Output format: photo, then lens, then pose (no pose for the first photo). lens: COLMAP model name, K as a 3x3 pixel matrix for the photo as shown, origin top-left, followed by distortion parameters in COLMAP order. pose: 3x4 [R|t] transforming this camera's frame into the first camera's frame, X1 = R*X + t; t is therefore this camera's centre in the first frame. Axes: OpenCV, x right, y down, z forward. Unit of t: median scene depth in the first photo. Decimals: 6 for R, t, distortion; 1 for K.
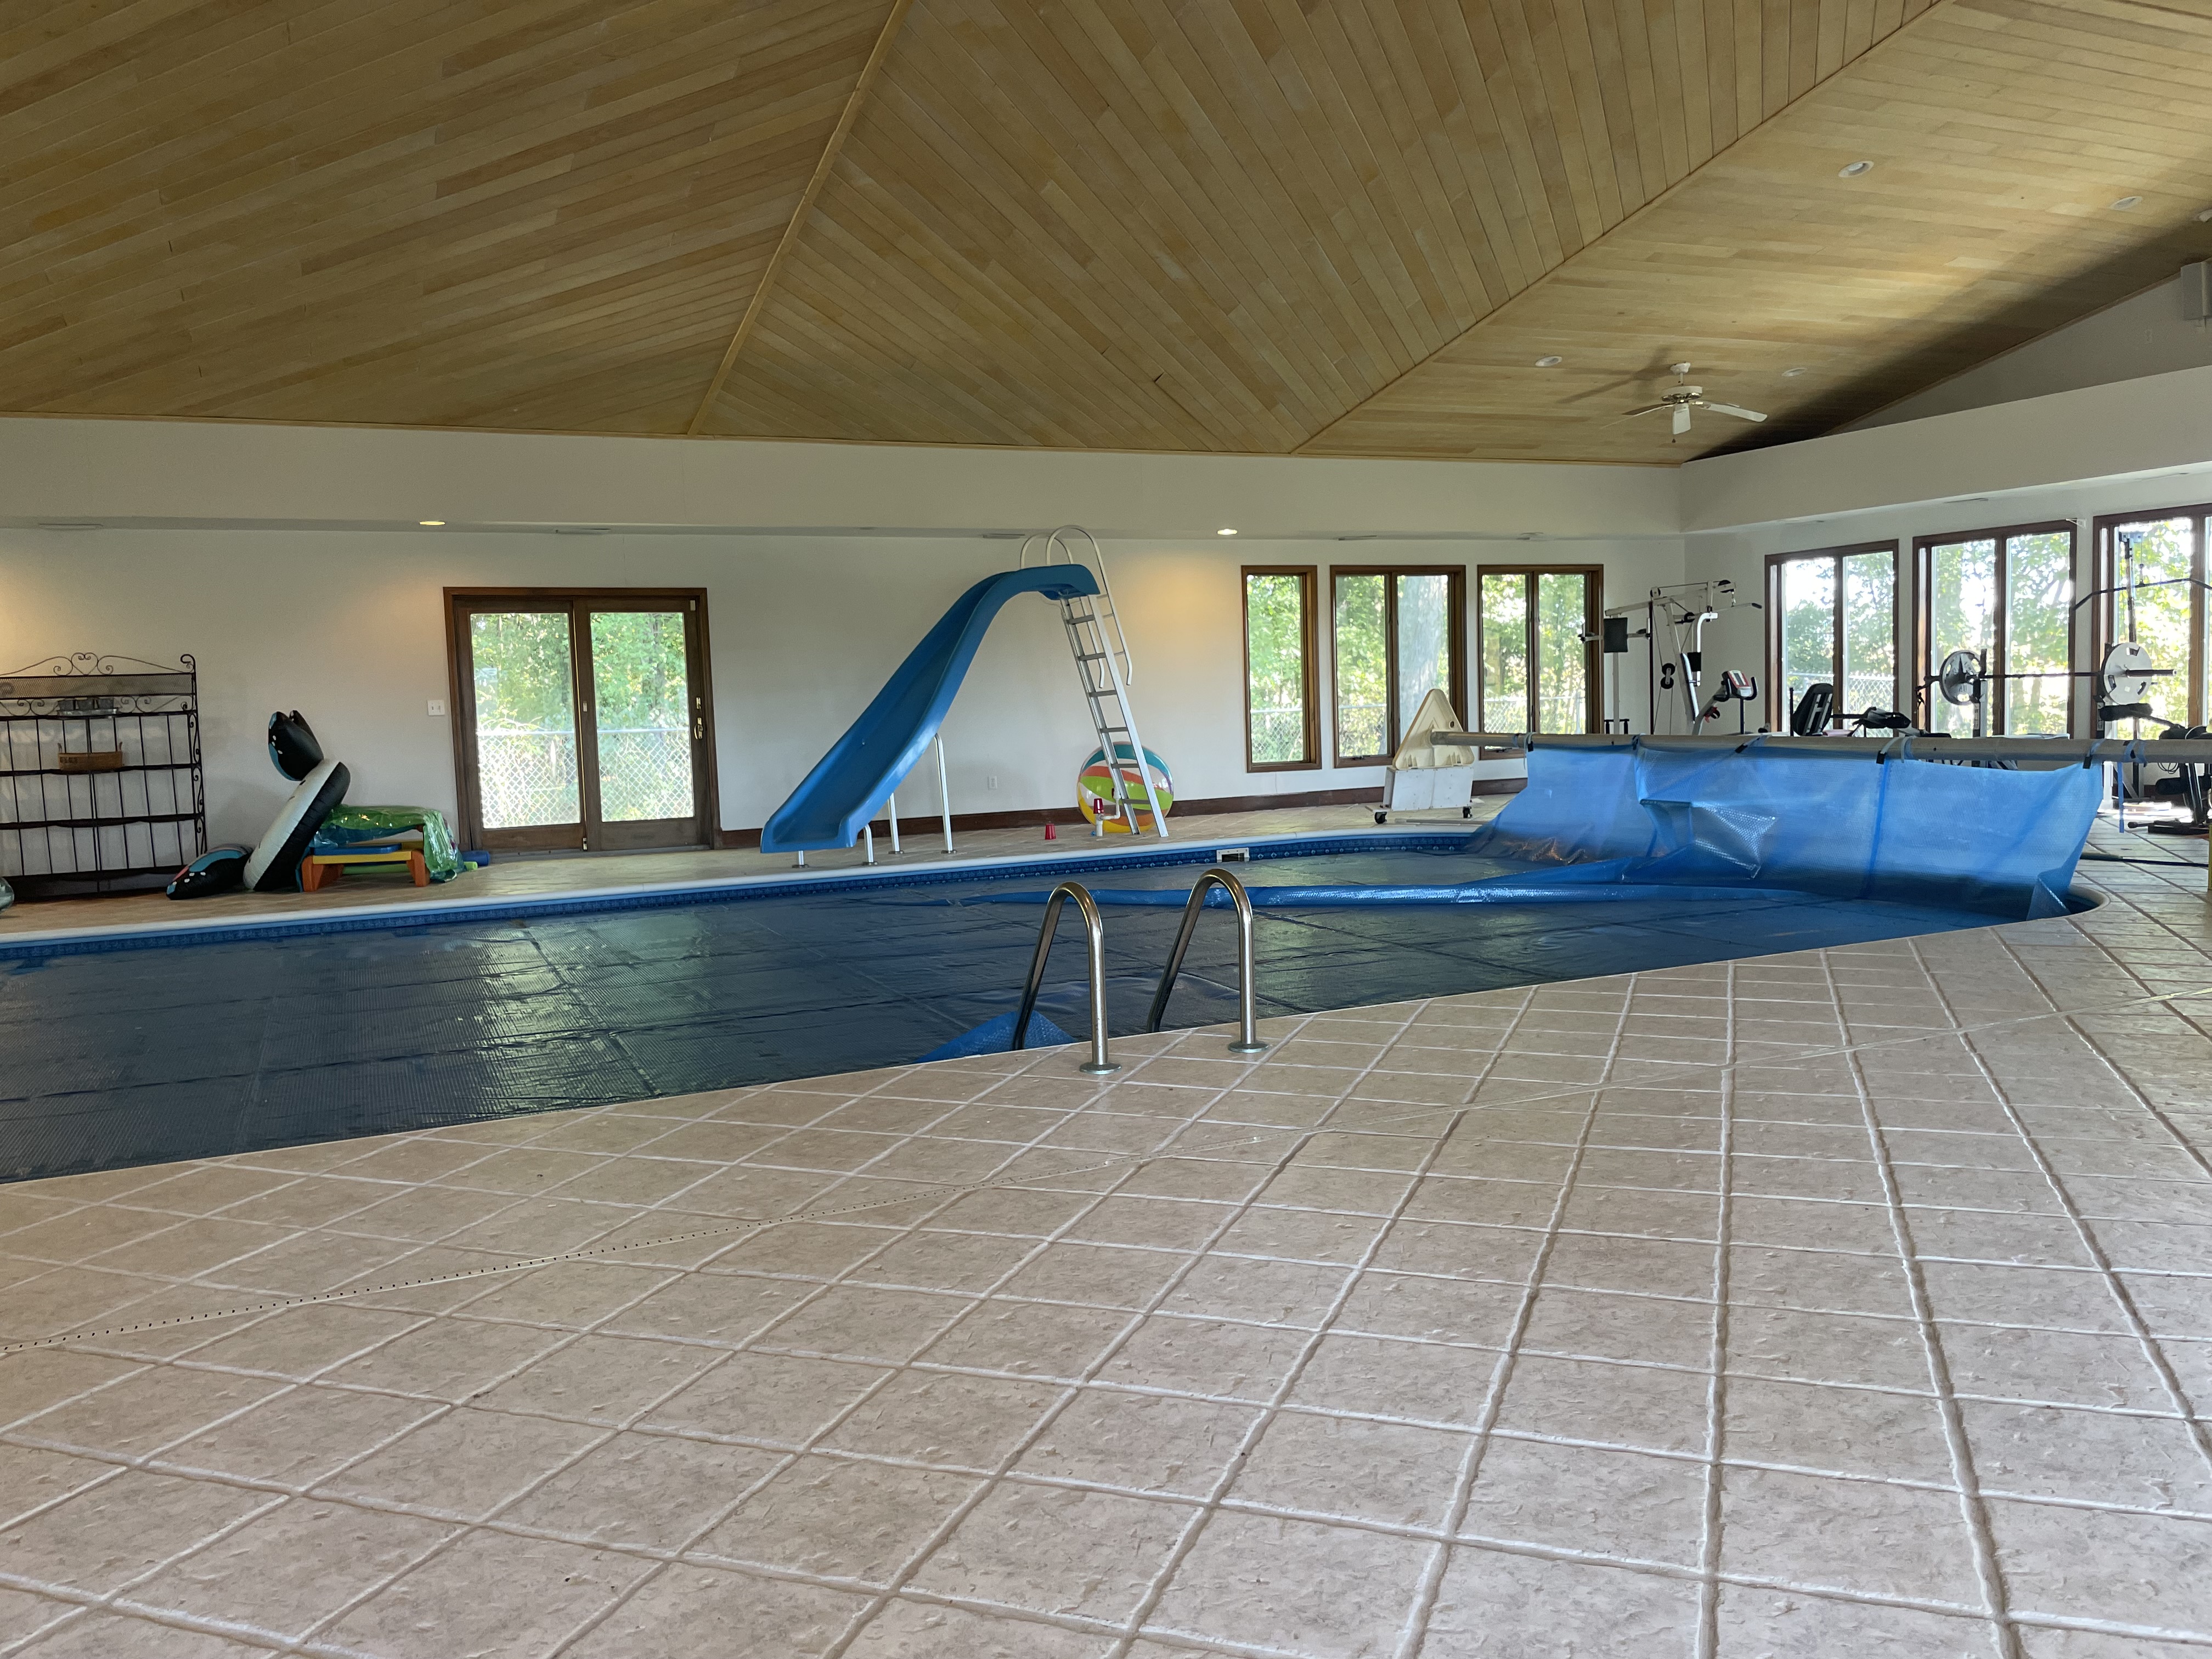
lens RADIAL K [[1703.3, 0, 1106.0], [0, 1703.3, 829.5], [0, 0, 1]] dist [-0.005773, -0.004182]
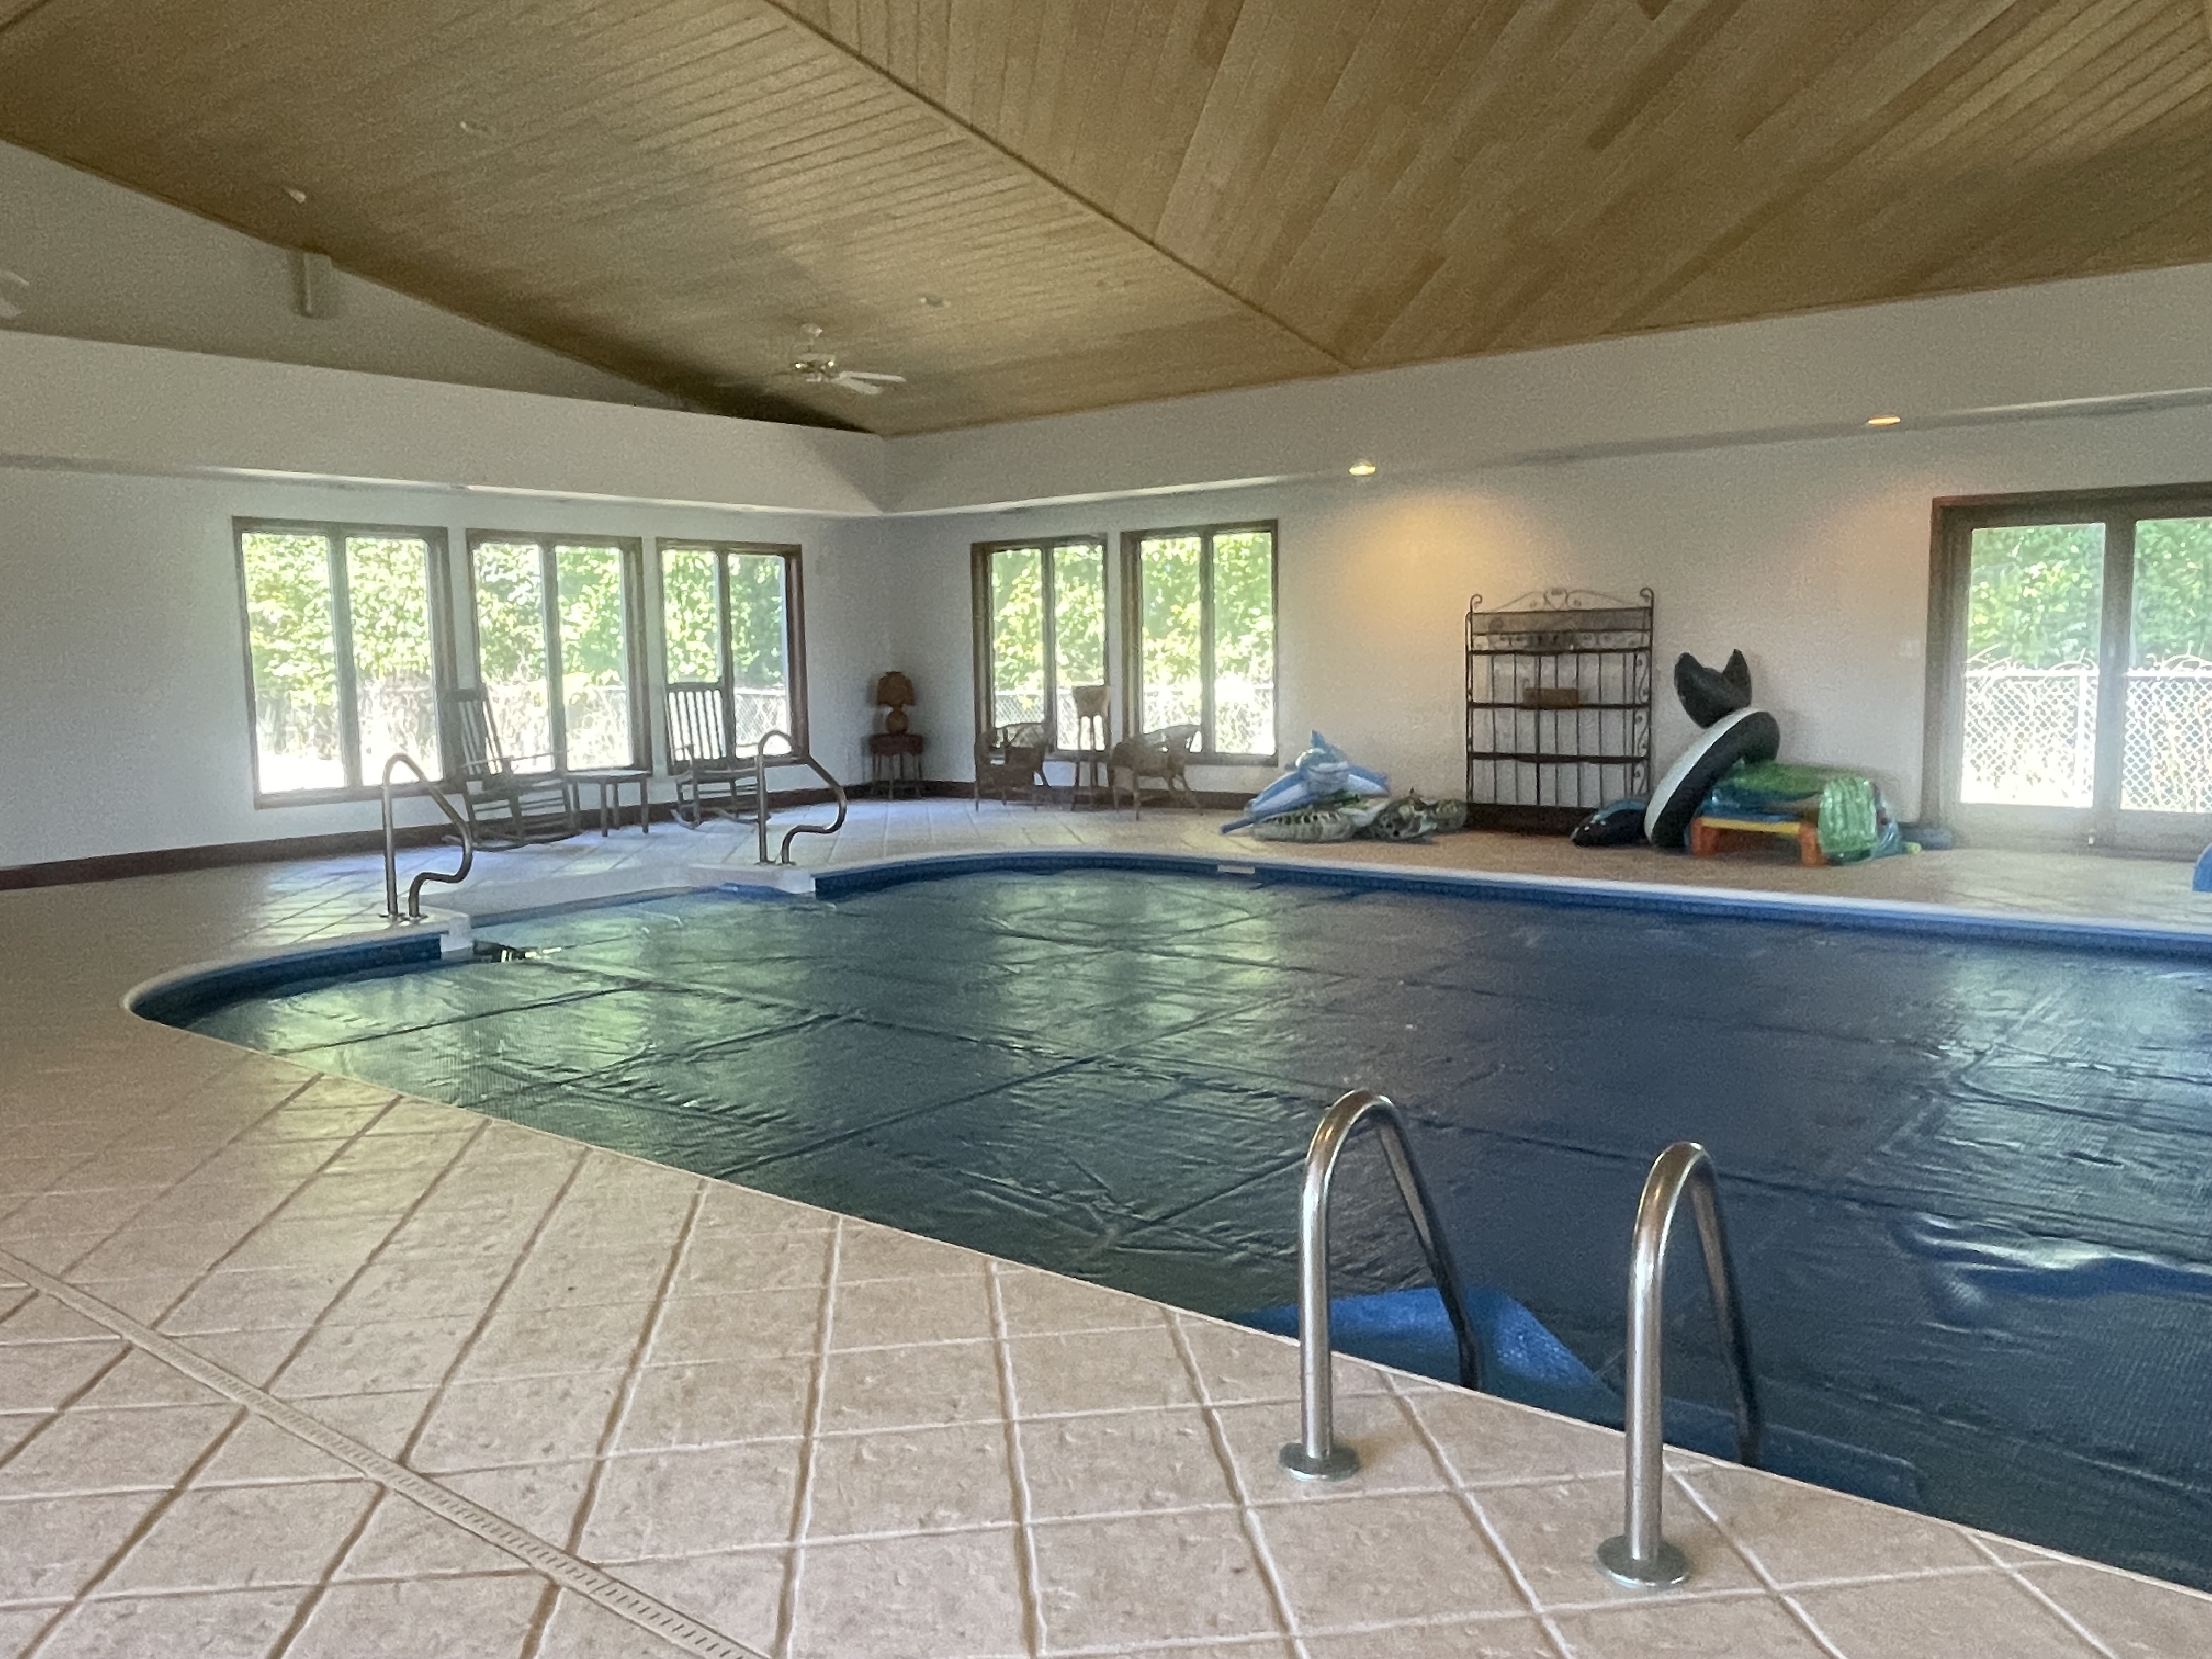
lens RADIAL K [[1695.8, 0, 1106.0], [0, 1695.8, 829.5], [0, 0, 1]] dist [0.061036, -0.000861]
pose [[0.451814, 0.120782, -0.883898, 0.181796], [-0.071404, 0.992510, 0.099124, -0.043283], [0.889250, 0.018328, 0.457055, 0.306384]]
